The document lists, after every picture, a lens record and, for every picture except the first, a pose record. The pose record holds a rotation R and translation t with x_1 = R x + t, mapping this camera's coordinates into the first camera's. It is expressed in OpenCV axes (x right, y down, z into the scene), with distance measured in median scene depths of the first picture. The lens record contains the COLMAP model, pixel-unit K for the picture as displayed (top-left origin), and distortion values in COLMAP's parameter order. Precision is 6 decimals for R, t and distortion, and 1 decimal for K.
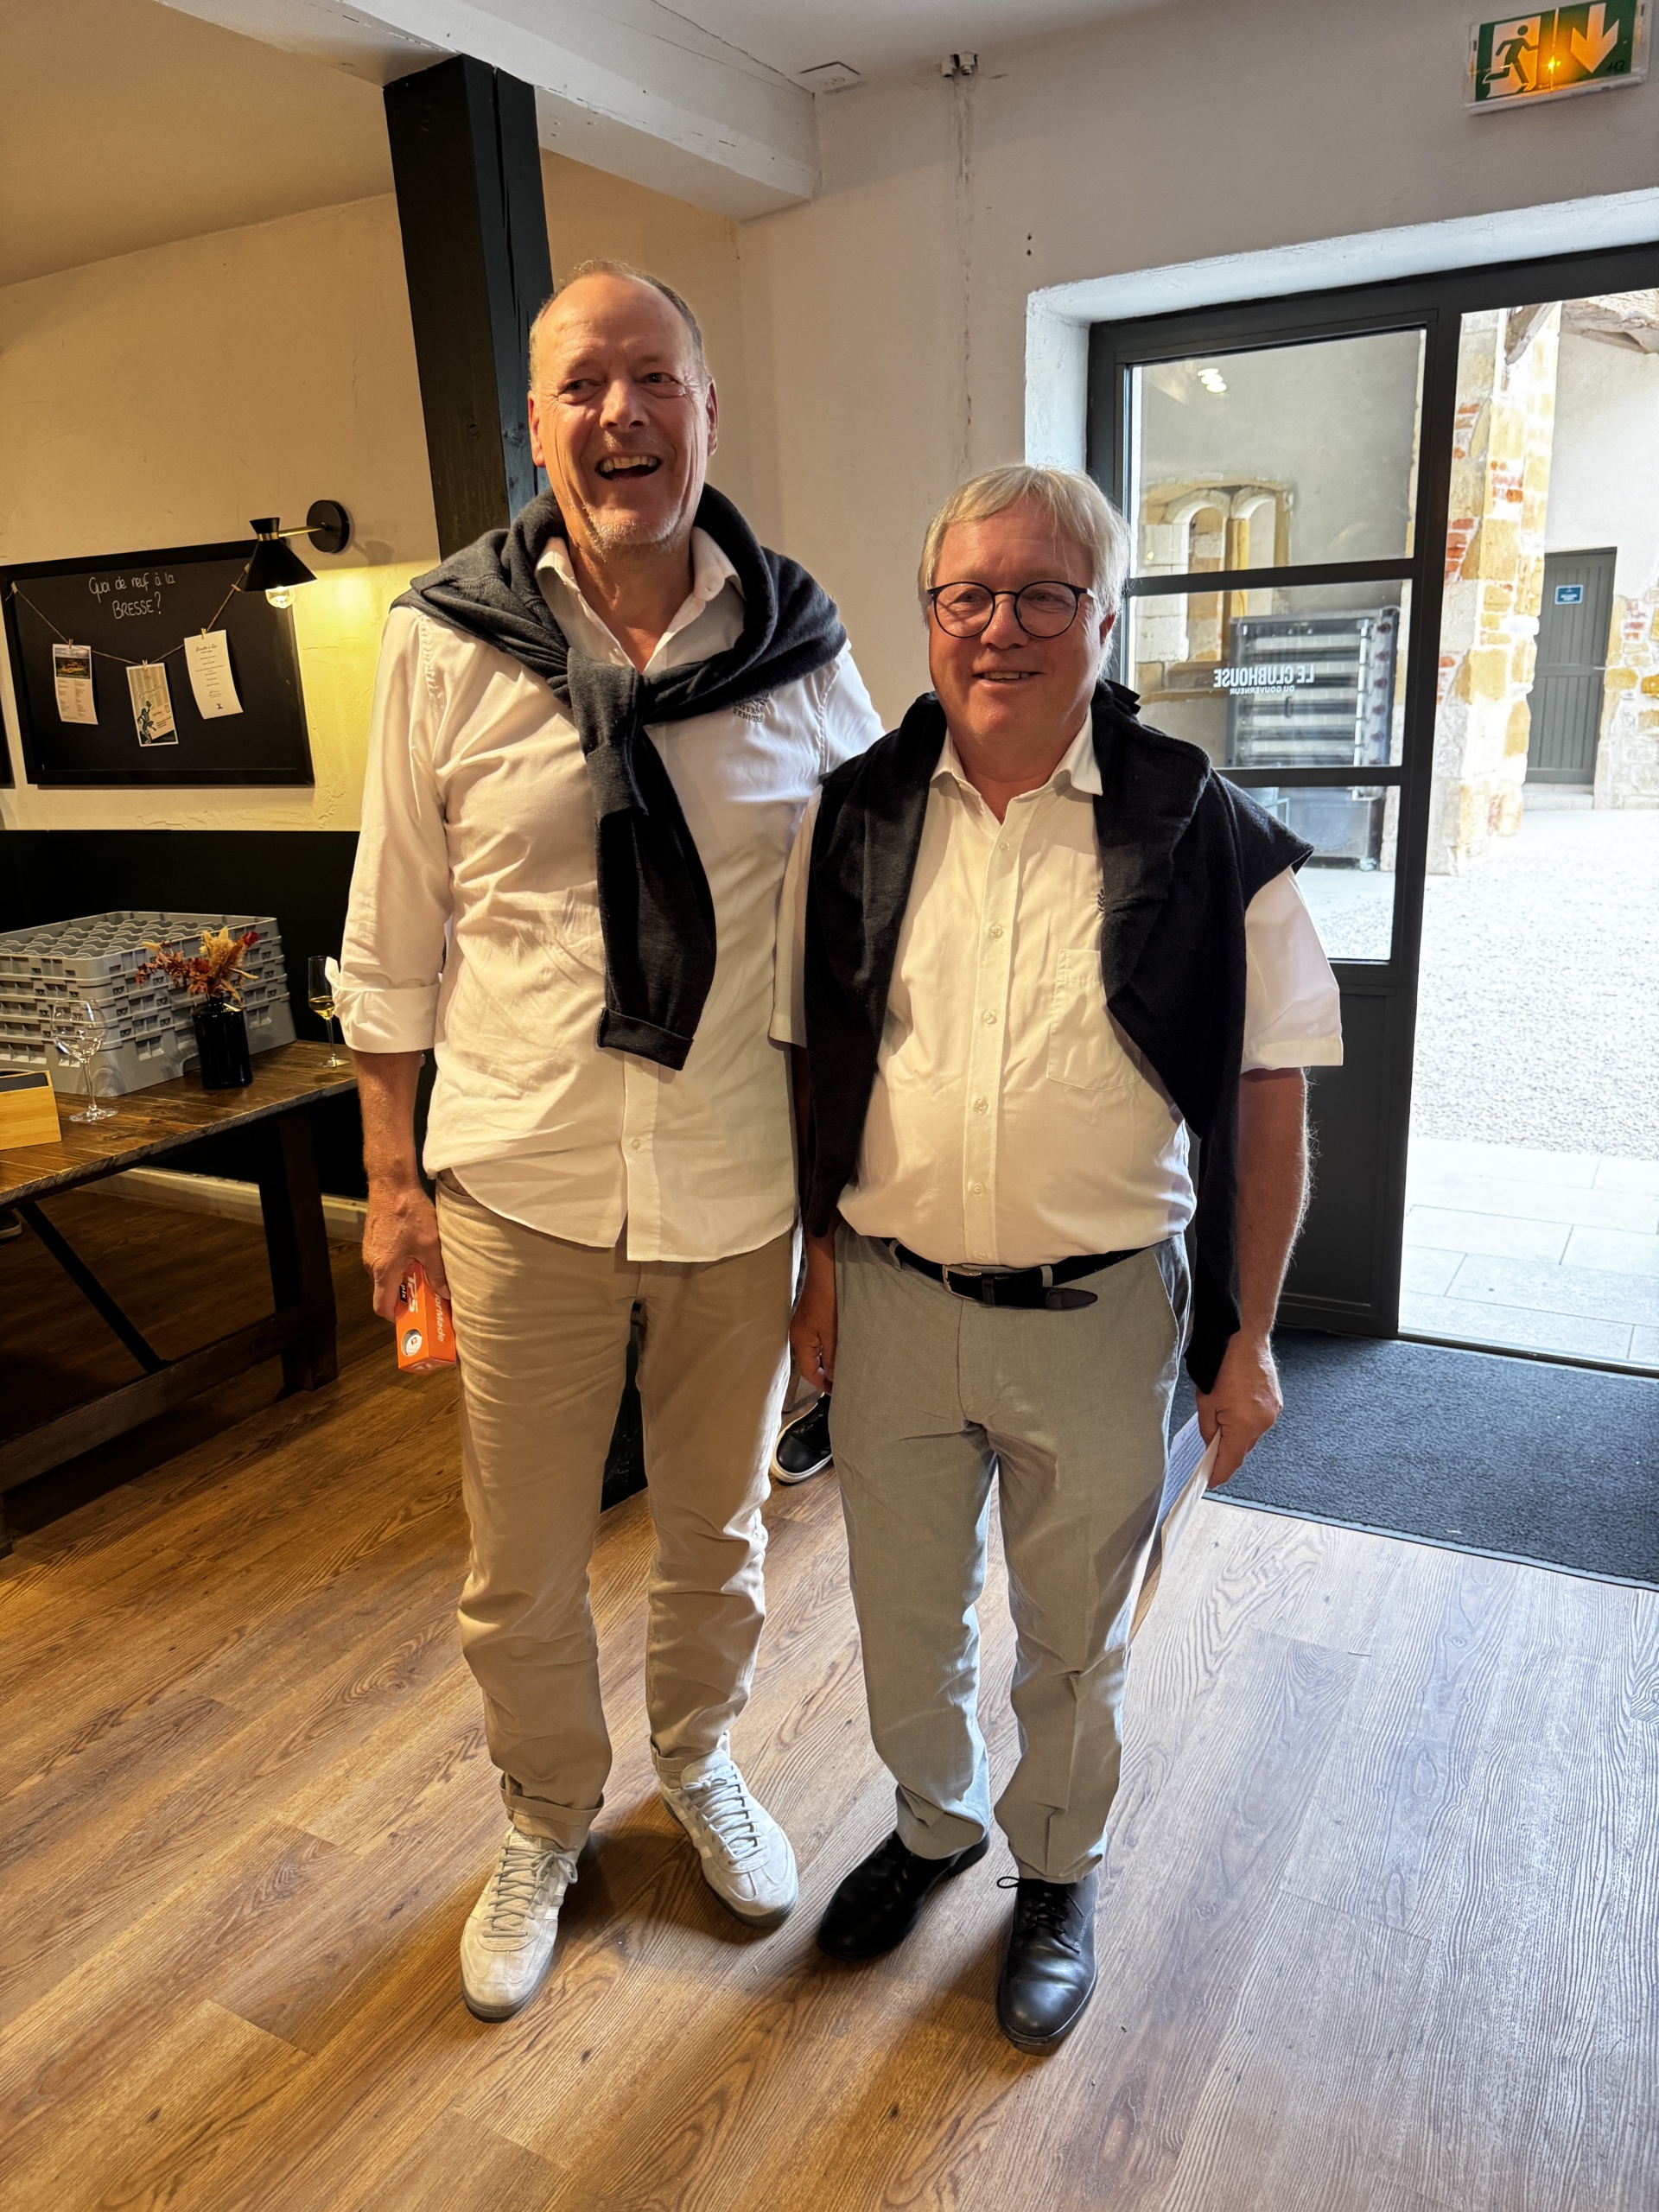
lens RADIAL K [[1571.4, 0, 819.3], [0, 1571.4, 1101.2], [0, 0, 1]] dist [0.005999, -0.006670]
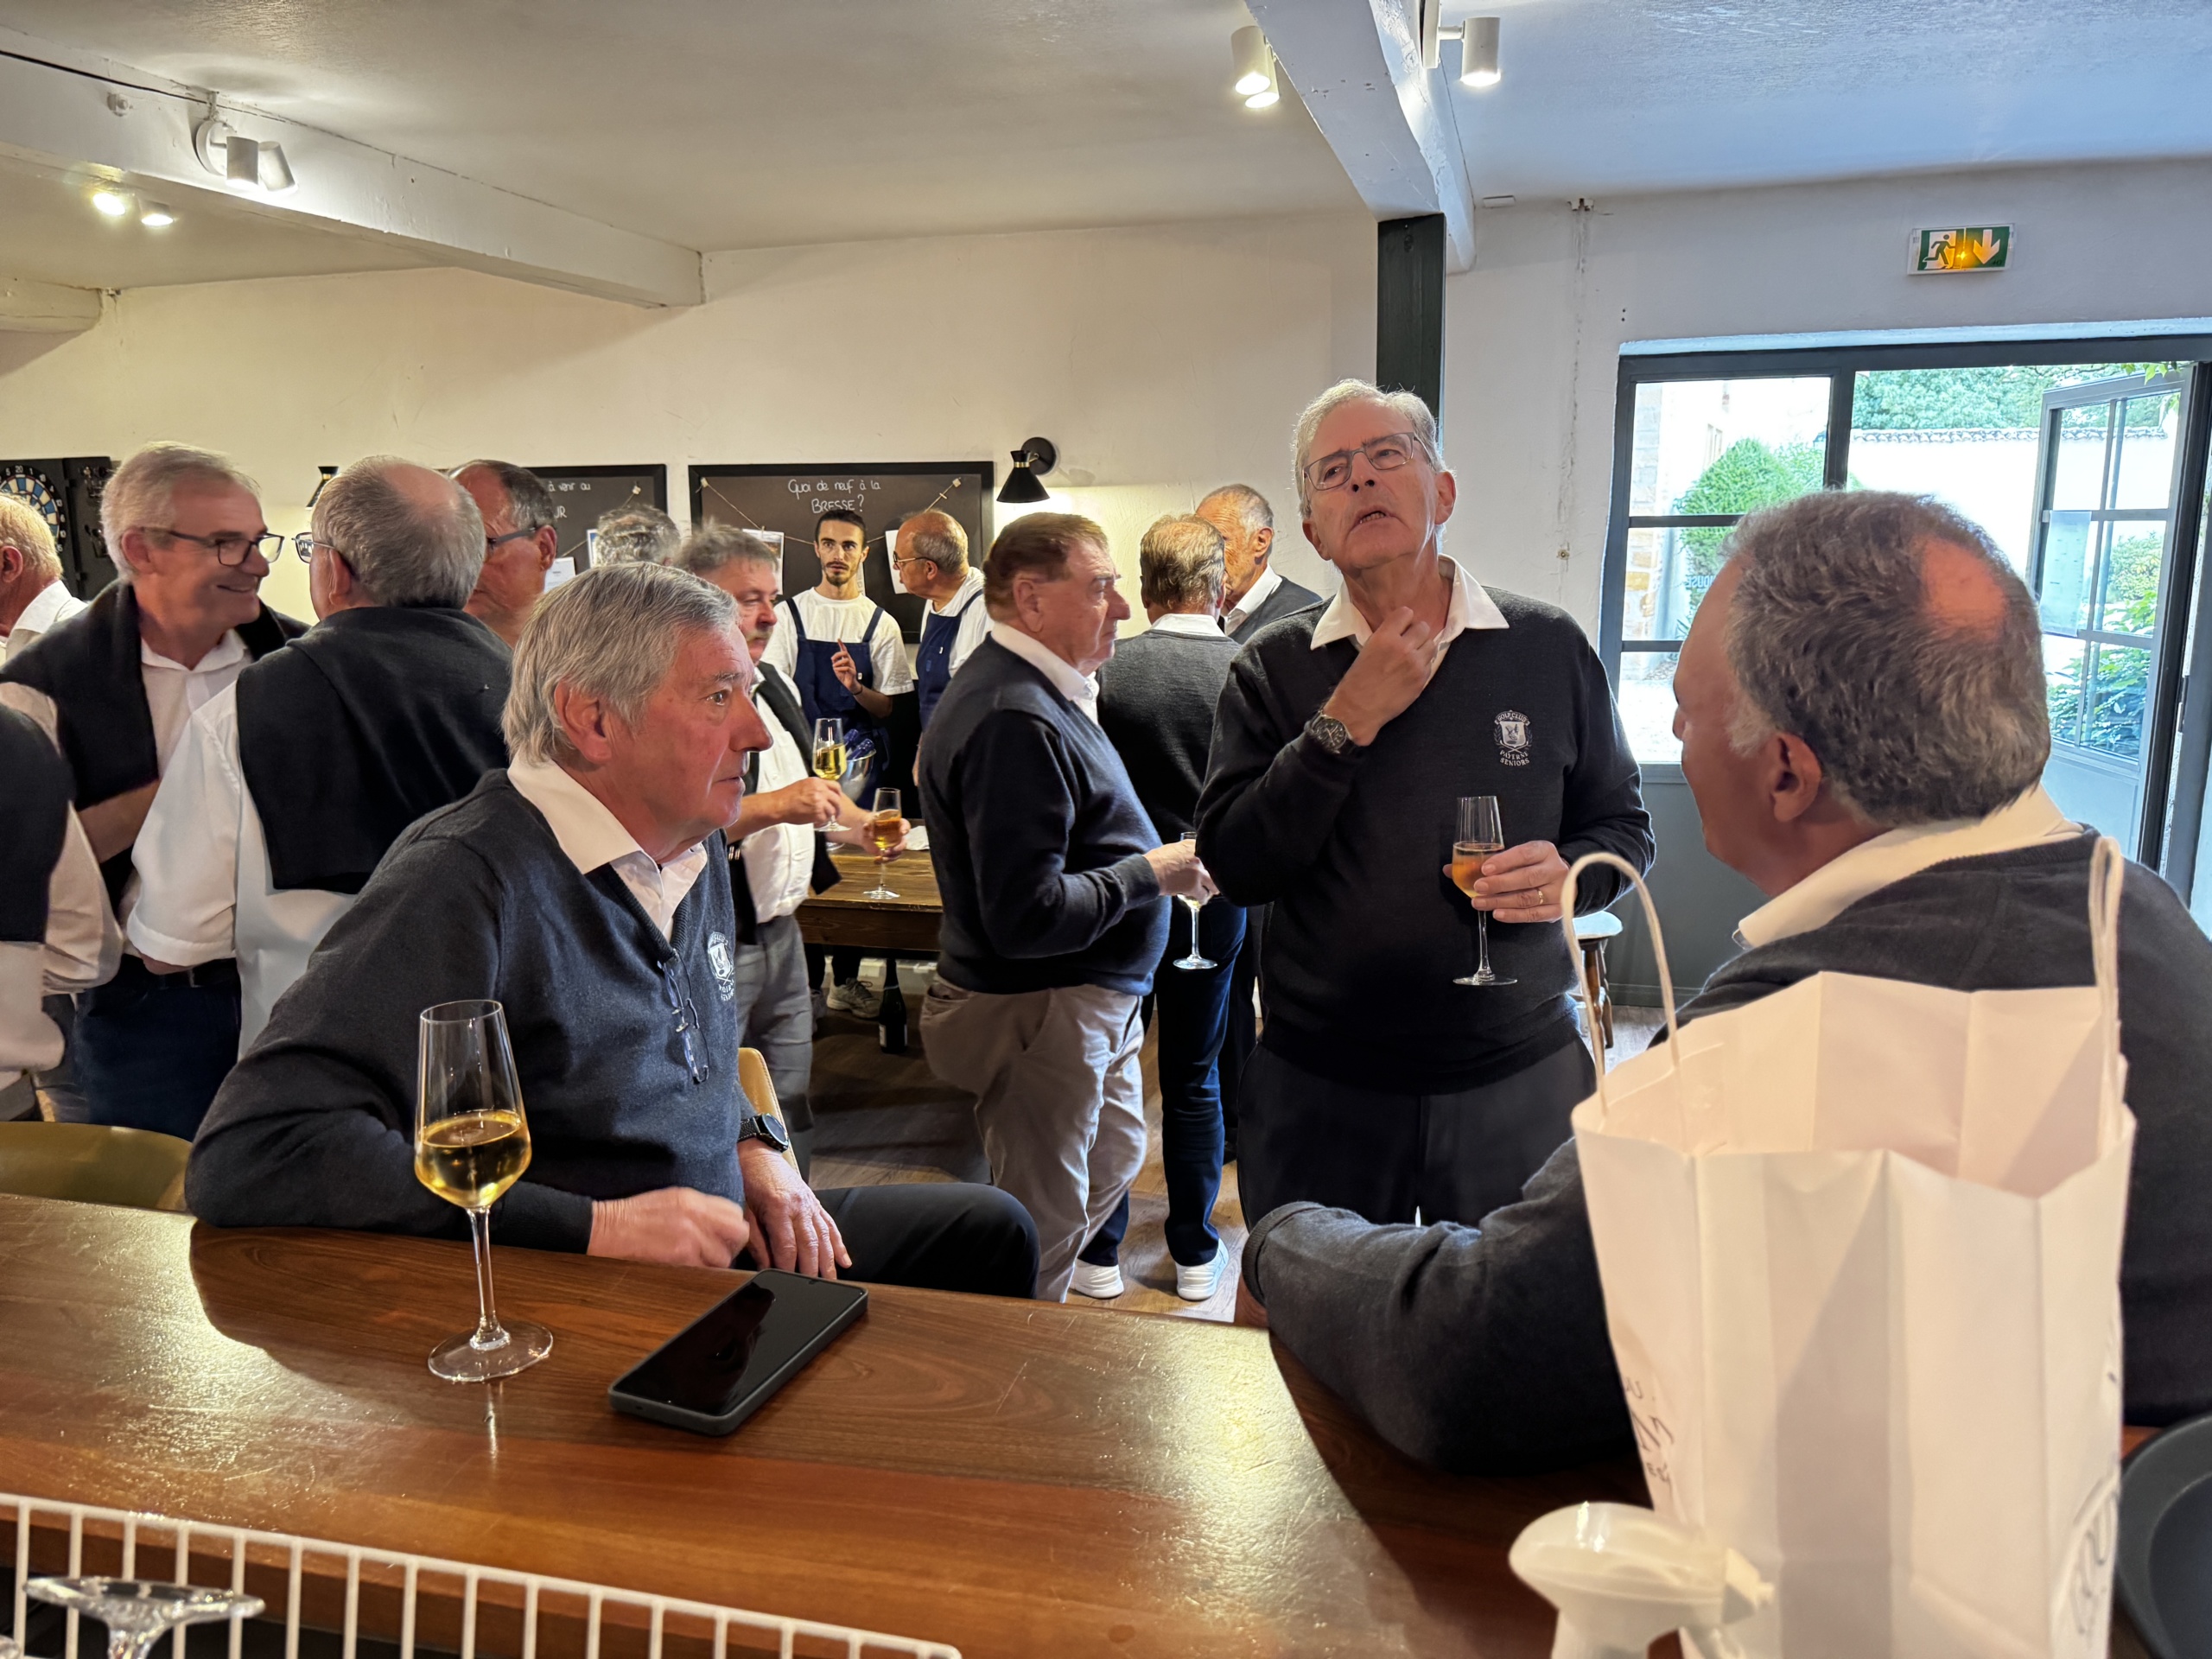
lens RADIAL K [[1571.4, 0, 1124.3], [0, 1571.4, 828.1], [0, 0, 1]] dist [0.005999, -0.006670]
pose [[0.969143, -0.016787, 0.245927, -0.750155], [0.038324, 0.995808, -0.083050, 0.083950], [-0.243501, 0.089912, 0.965724, -0.363248]]
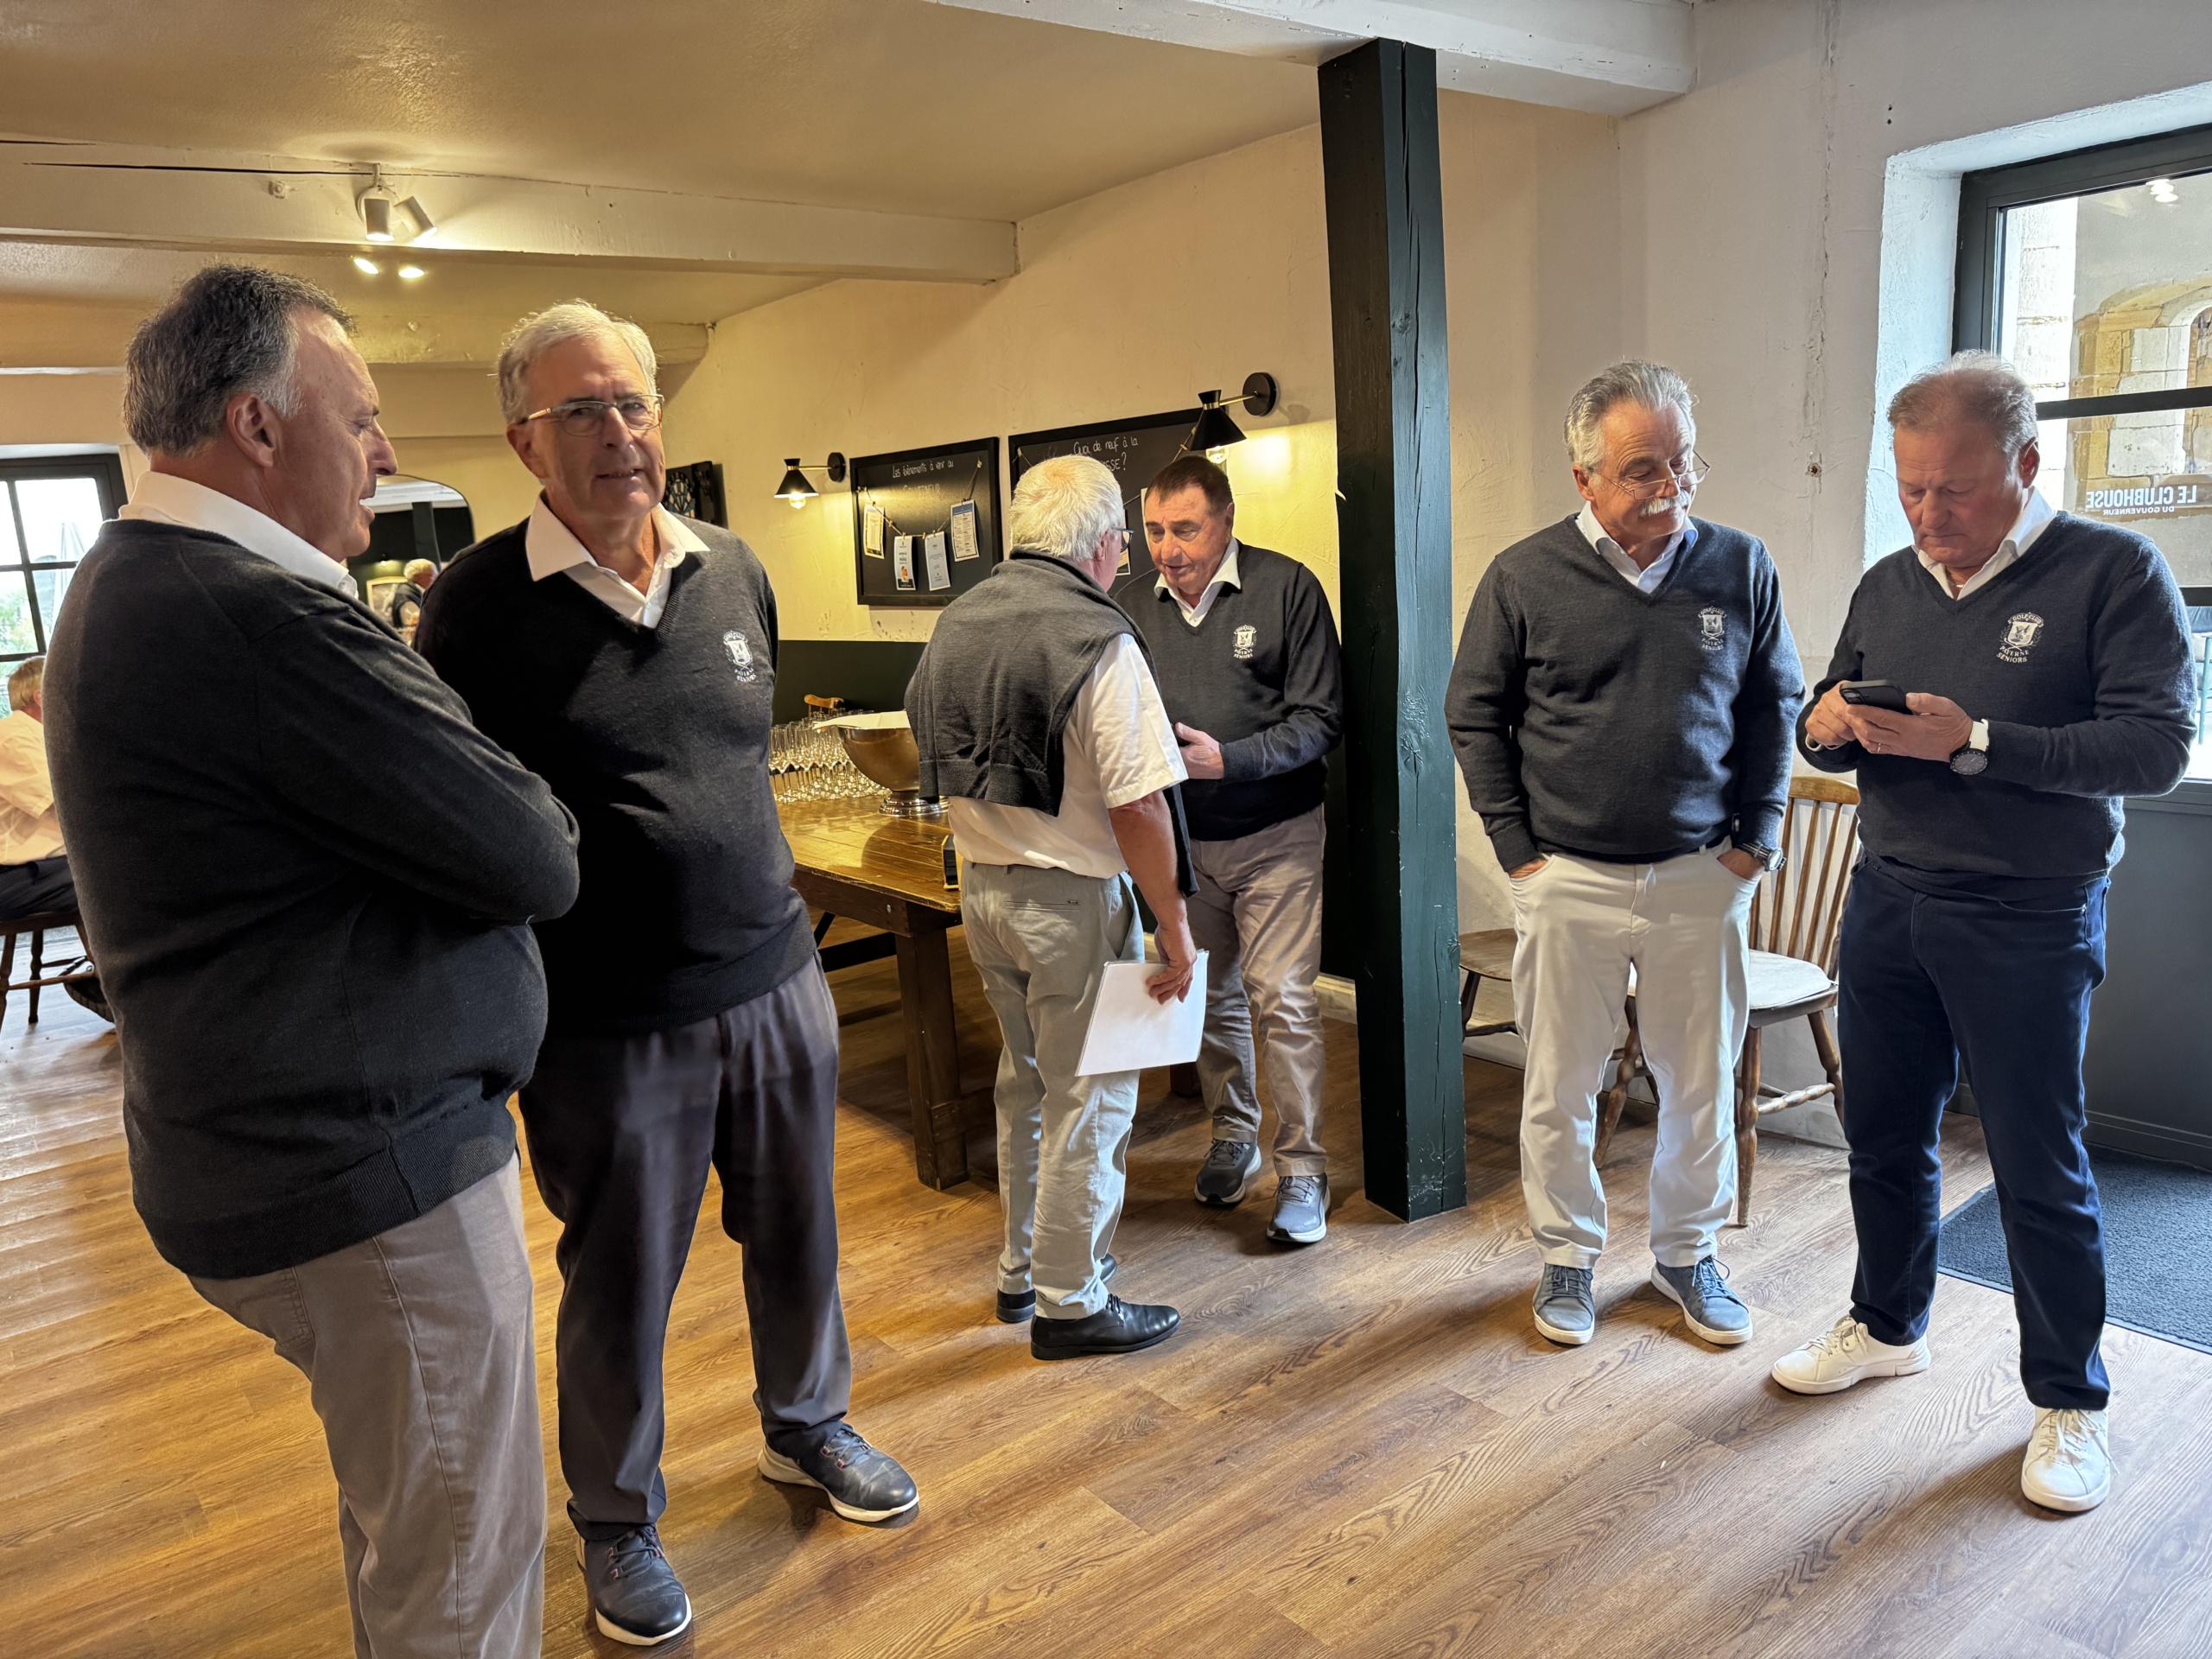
lens RADIAL K [[1571.4, 0, 1124.3], [0, 1571.4, 828.1], [0, 0, 1]] dist [0.005999, -0.006670]
pose [[0.928413, 0.053036, -0.367745, 0.066956], [-0.076132, 0.995914, -0.048572, 0.041859], [0.363666, 0.073092, 0.928657, -0.169674]]
